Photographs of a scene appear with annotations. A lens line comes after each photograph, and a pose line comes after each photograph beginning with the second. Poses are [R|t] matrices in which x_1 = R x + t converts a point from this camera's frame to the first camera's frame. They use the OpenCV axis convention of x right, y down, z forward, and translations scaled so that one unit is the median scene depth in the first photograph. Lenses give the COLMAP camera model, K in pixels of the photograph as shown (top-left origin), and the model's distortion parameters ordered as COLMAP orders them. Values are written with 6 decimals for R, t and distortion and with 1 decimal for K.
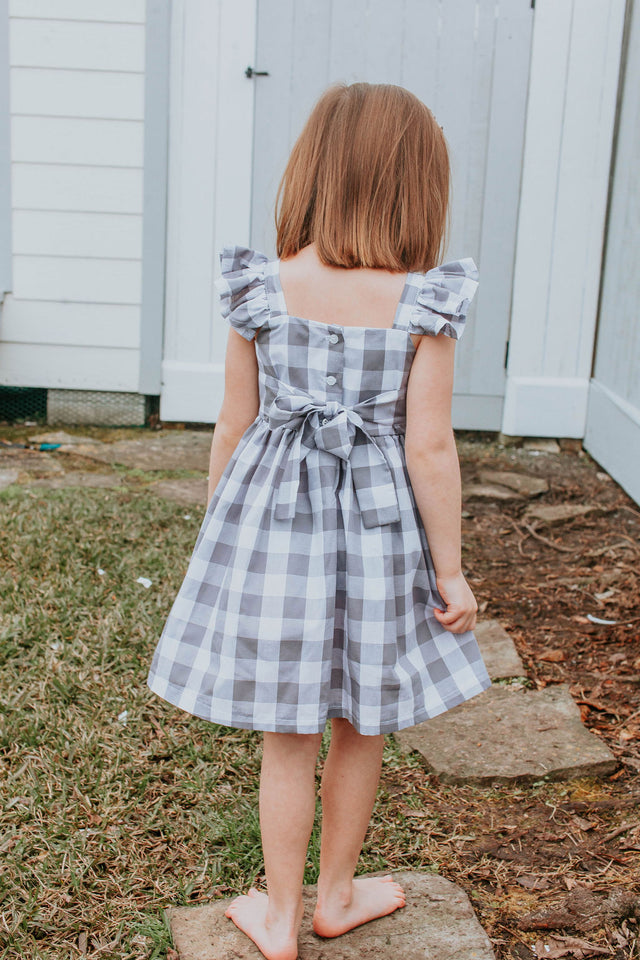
lens RADIAL K [[1306.8, 0, 317.9], [0, 1306.8, 490.2], [0, 0, 1]] dist [0.025538, 0.000000]
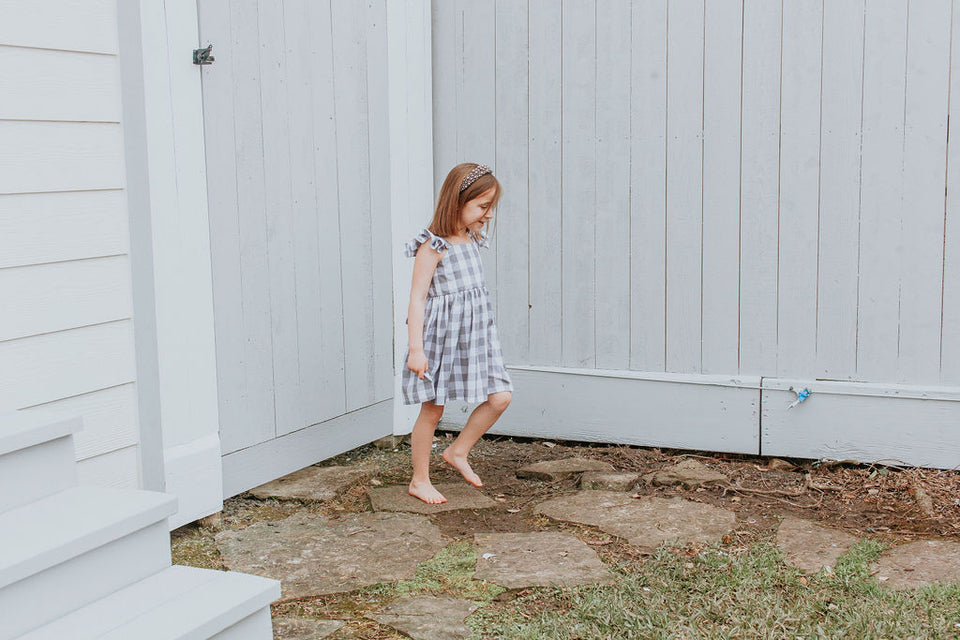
lens RADIAL K [[1269.2, 0, 495.9], [0, 1269.2, 329.0], [0, 0, 1]] dist [0.020456, 0.000000]
pose [[0.414820, -0.171301, 0.893633, -0.847872], [0.231184, 0.969732, 0.078573, -0.230942], [-0.880044, 0.174000, 0.441867, 0.689000]]
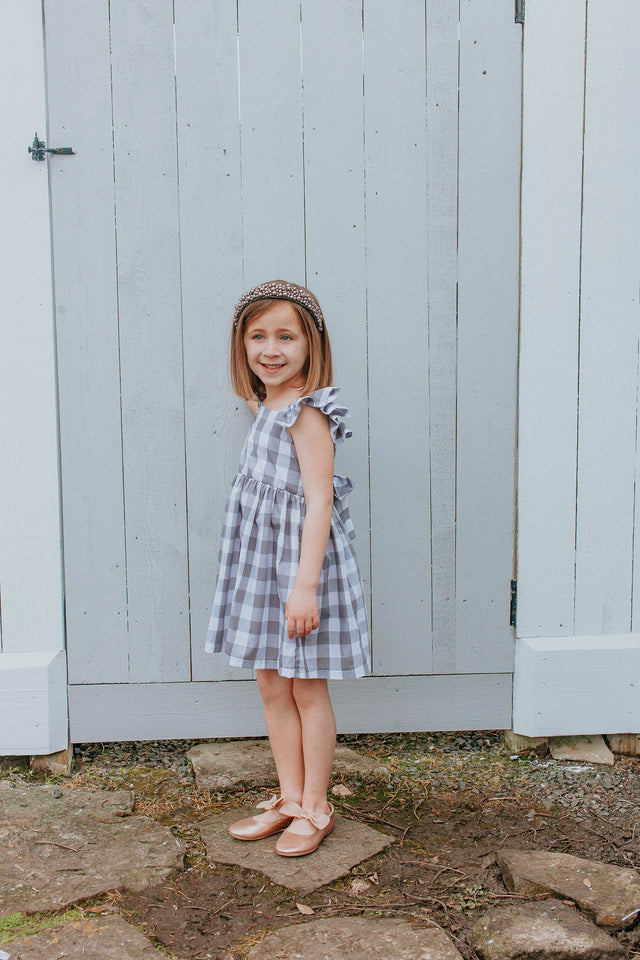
lens RADIAL K [[1306.8, 0, 311.0], [0, 1306.8, 485.4], [0, 0, 1]] dist [0.025538, 0.000000]
pose [[0.994686, -0.063298, 0.081194, 0.013578], [0.070689, 0.993280, -0.091642, -0.141972], [-0.074848, 0.096895, 0.992476, 0.551410]]
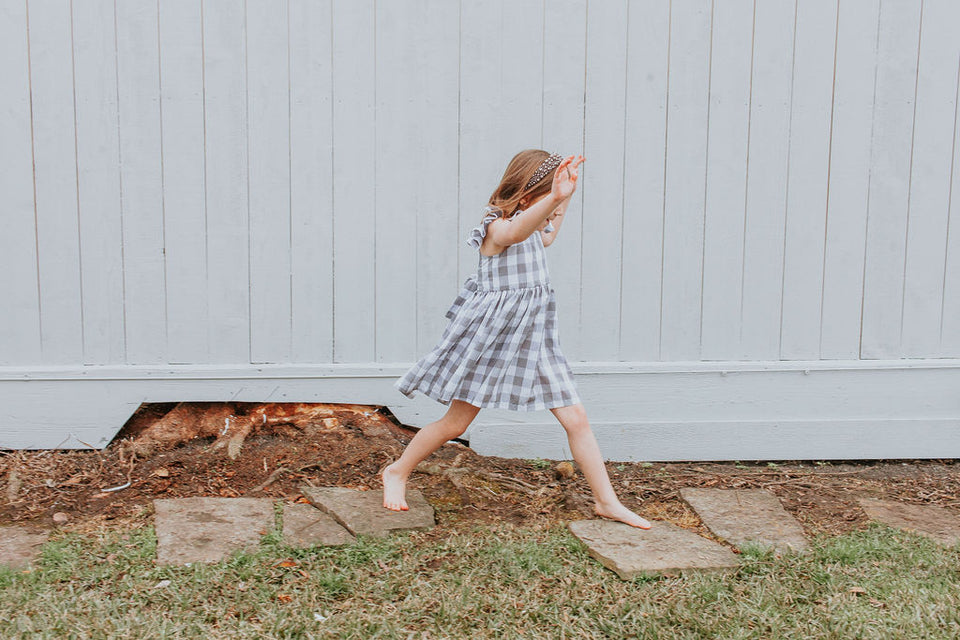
lens RADIAL K [[1269.2, 0, 459.8], [0, 1269.2, 301.9], [0, 0, 1]] dist [0.020456, 0.000000]
pose [[-0.033973, -0.182388, 0.982639, -0.781812], [0.211117, 0.959711, 0.185432, -0.187094], [-0.976870, 0.213751, 0.005901, 0.488667]]
